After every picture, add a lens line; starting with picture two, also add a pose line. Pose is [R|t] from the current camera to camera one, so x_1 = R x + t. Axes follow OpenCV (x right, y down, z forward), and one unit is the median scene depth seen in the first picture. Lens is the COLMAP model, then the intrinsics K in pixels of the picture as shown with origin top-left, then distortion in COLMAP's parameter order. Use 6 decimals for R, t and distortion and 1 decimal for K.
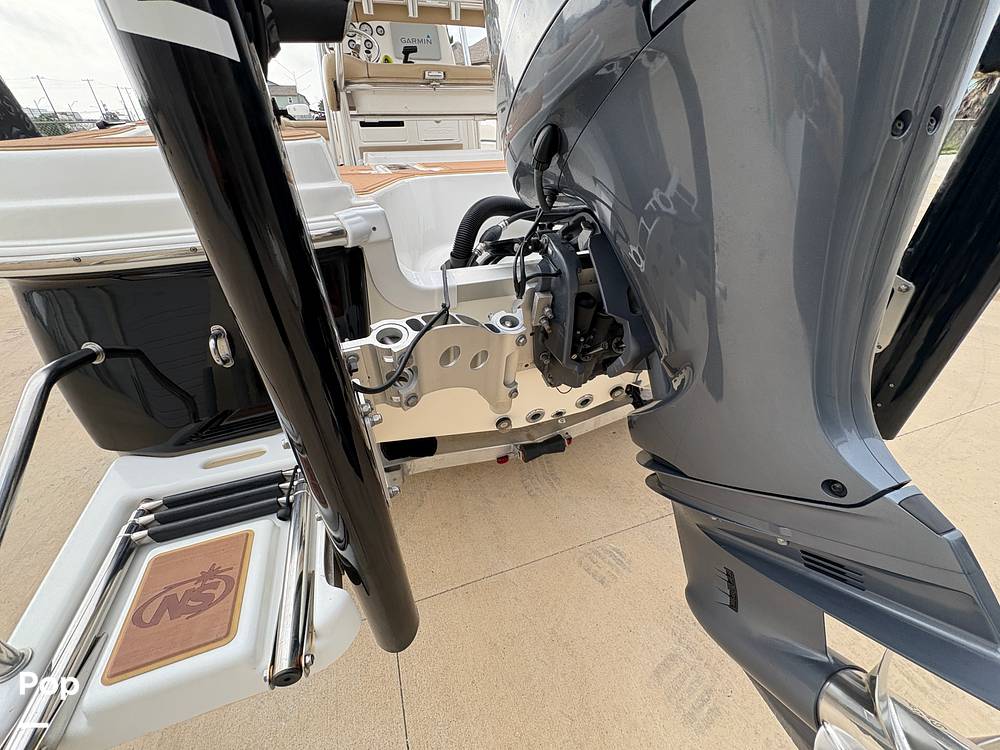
lens RADIAL K [[398.9, 0, 499.2], [0, 398.9, 378.5], [0, 0, 1]] dist [0.001461, -0.000255]
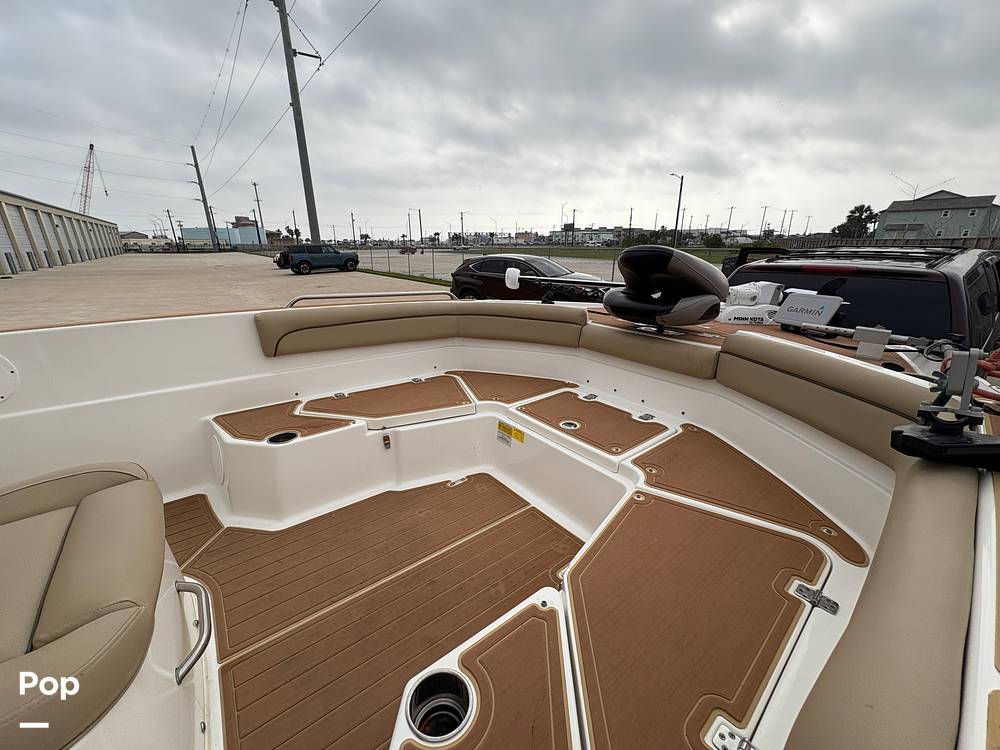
lens RADIAL K [[398.9, 0, 502.1], [0, 398.9, 375.6], [0, 0, 1]] dist [0.001461, -0.000255]
pose [[0.309092, 0.309473, -0.899271, -0.082588], [-0.509548, 0.852289, 0.118166, -1.135059], [0.803008, 0.421698, 0.421127, 1.524633]]
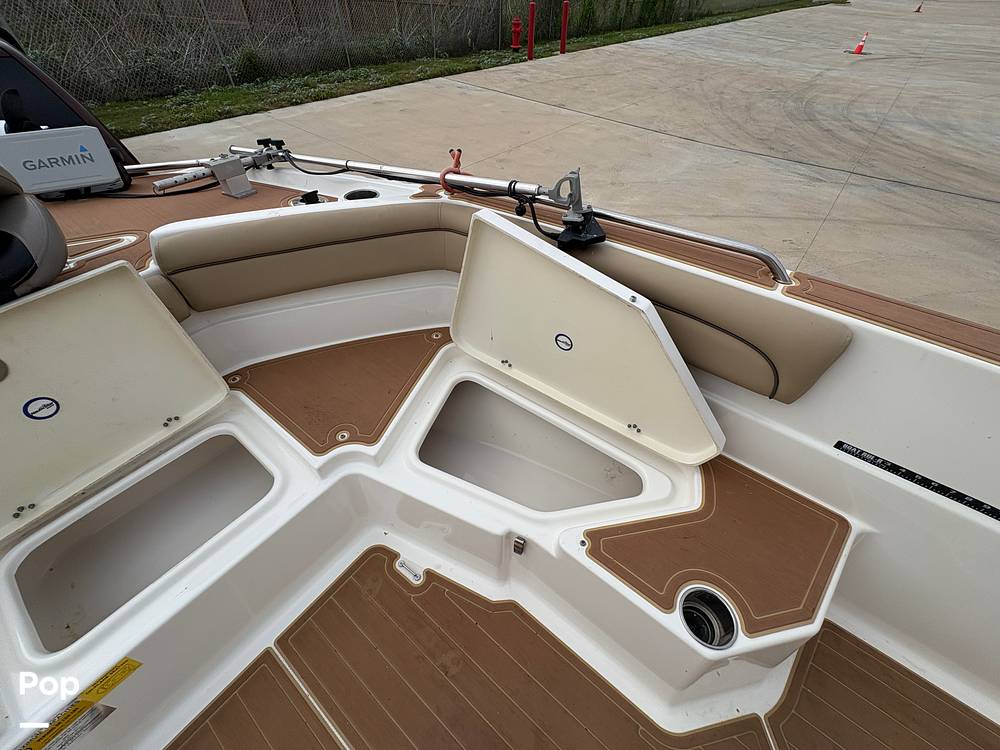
lens RADIAL K [[398.9, 0, 499.9], [0, 398.9, 376.0], [0, 0, 1]] dist [0.001461, -0.000255]
pose [[0.855608, -0.351246, 0.380213, -0.414501], [0.247181, 0.922622, 0.296092, -1.201032], [-0.454794, -0.159358, 0.876224, 1.522862]]
